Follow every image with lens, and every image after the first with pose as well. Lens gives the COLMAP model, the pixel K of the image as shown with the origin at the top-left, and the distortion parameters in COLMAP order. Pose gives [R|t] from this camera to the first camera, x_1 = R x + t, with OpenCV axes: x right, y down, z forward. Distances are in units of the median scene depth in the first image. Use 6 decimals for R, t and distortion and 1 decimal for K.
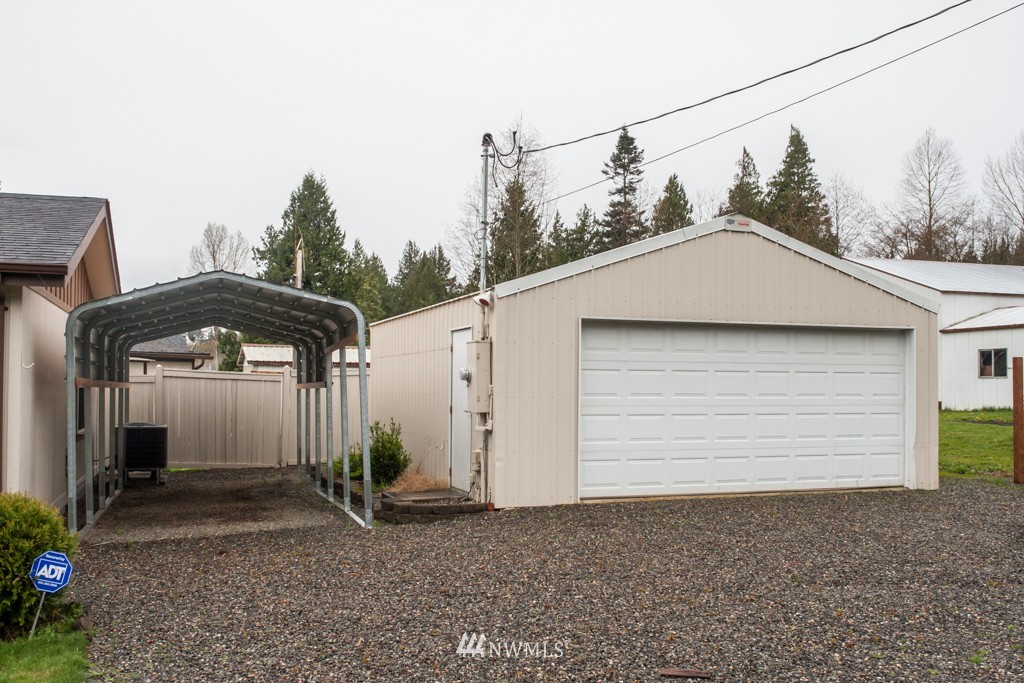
lens RADIAL K [[950.4, 0, 512.0], [0, 950.4, 341.5], [0, 0, 1]] dist [-0.055597, -0.001374]
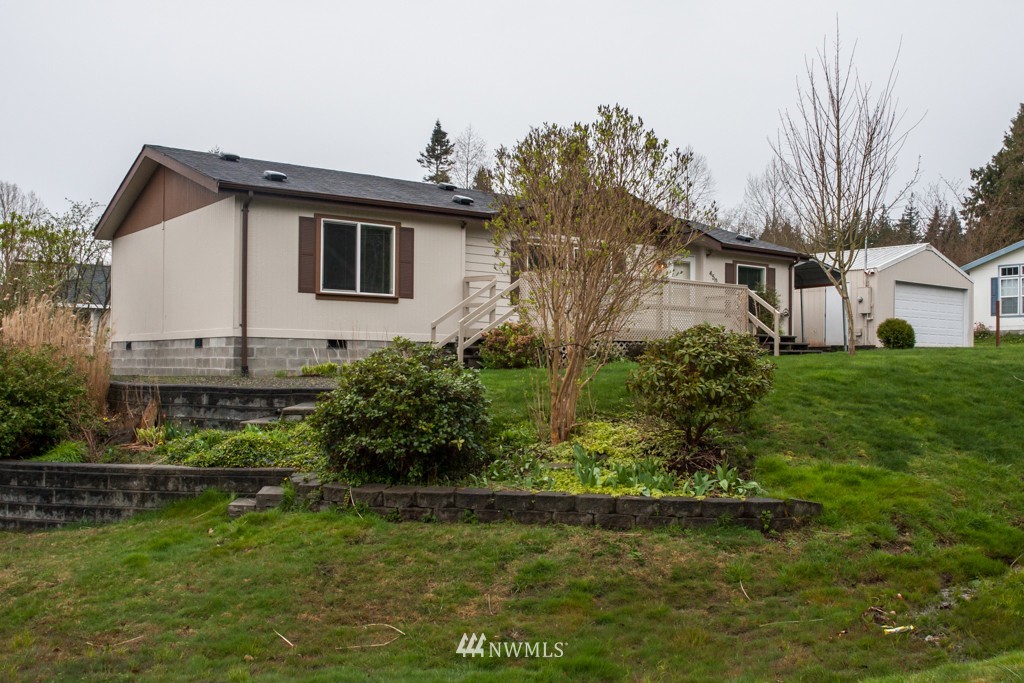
lens RADIAL K [[950.4, 0, 512.0], [0, 950.4, 341.5], [0, 0, 1]] dist [-0.055597, -0.001374]
pose [[0.943406, 0.009978, 0.331489, -0.173206], [-0.018424, 0.999580, 0.022347, 0.010398], [-0.331127, -0.027190, 0.943194, -0.112911]]
